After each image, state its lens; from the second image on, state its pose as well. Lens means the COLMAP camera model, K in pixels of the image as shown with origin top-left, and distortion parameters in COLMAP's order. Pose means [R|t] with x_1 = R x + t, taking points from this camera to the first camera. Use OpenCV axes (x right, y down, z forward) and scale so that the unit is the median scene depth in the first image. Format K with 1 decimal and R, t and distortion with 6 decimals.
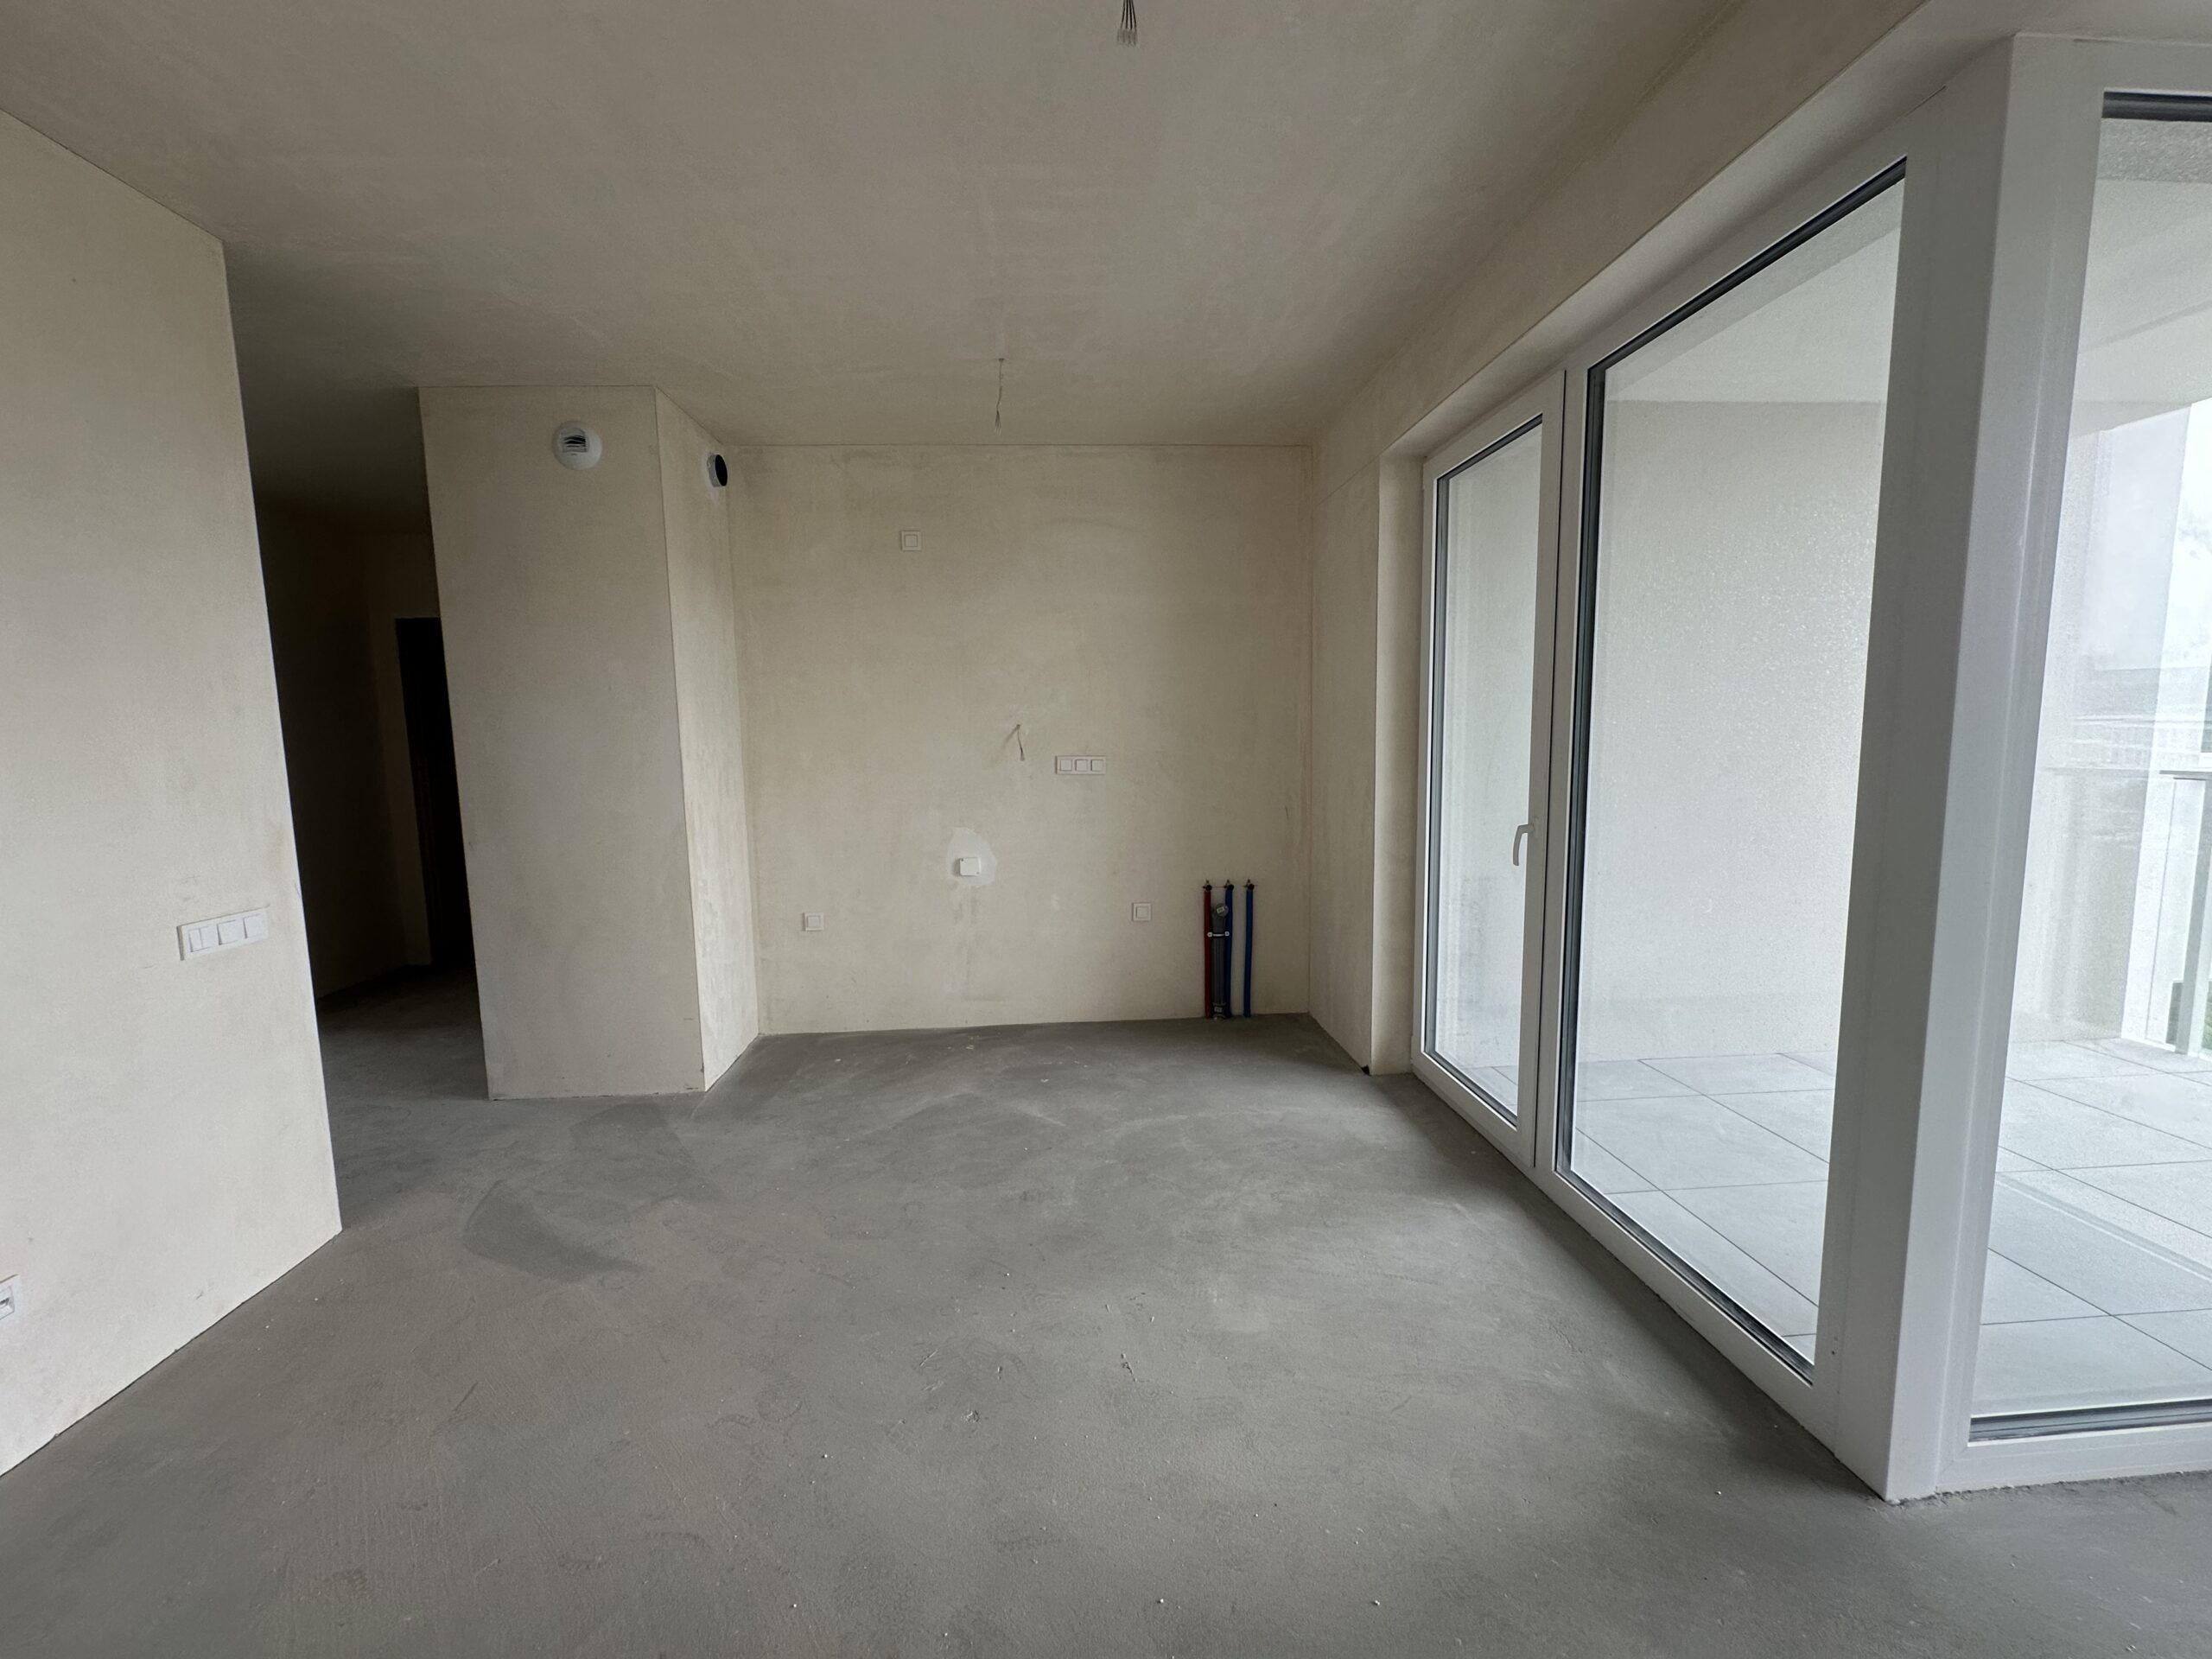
lens RADIAL K [[882.4, 0, 1106.0], [0, 882.4, 829.5], [0, 0, 1]] dist [0.000083, 0.000267]
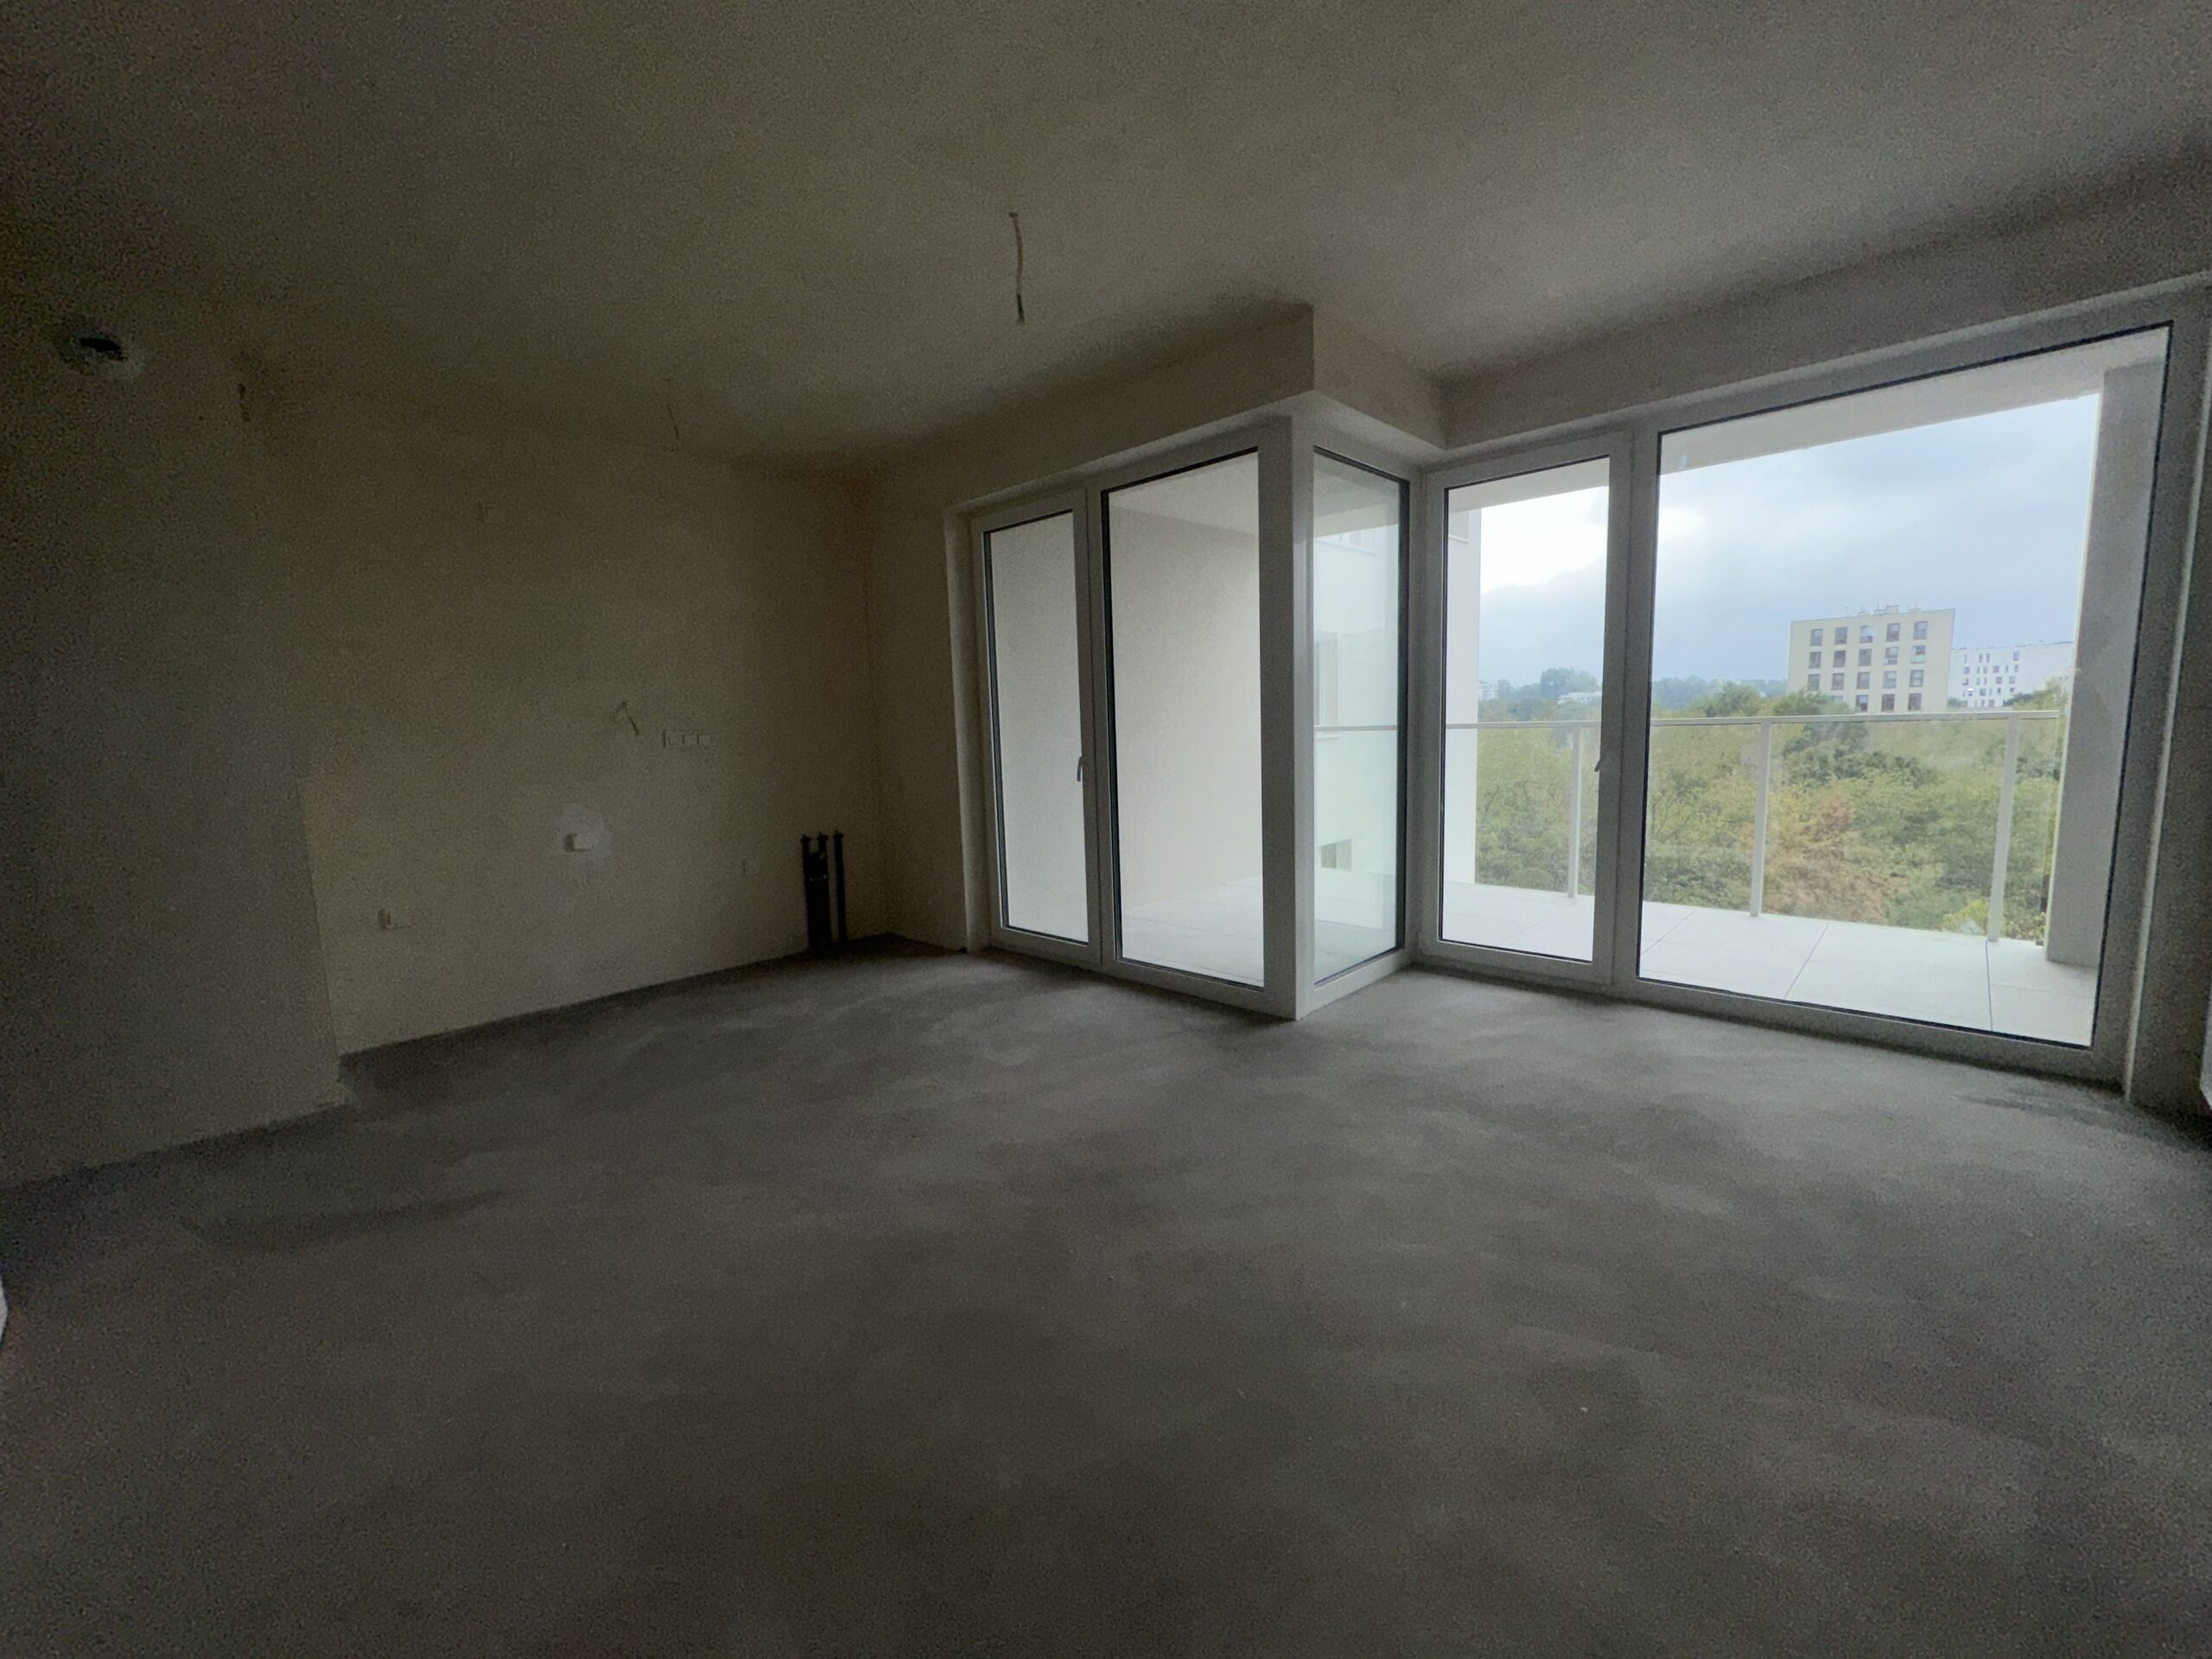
lens RADIAL K [[882.4, 0, 1106.0], [0, 882.4, 829.5], [0, 0, 1]] dist [0.000083, 0.000267]
pose [[0.745865, -0.091106, 0.659837, -0.470649], [0.092252, 0.995184, 0.033128, 0.063703], [-0.659678, 0.036162, 0.750678, -0.208772]]
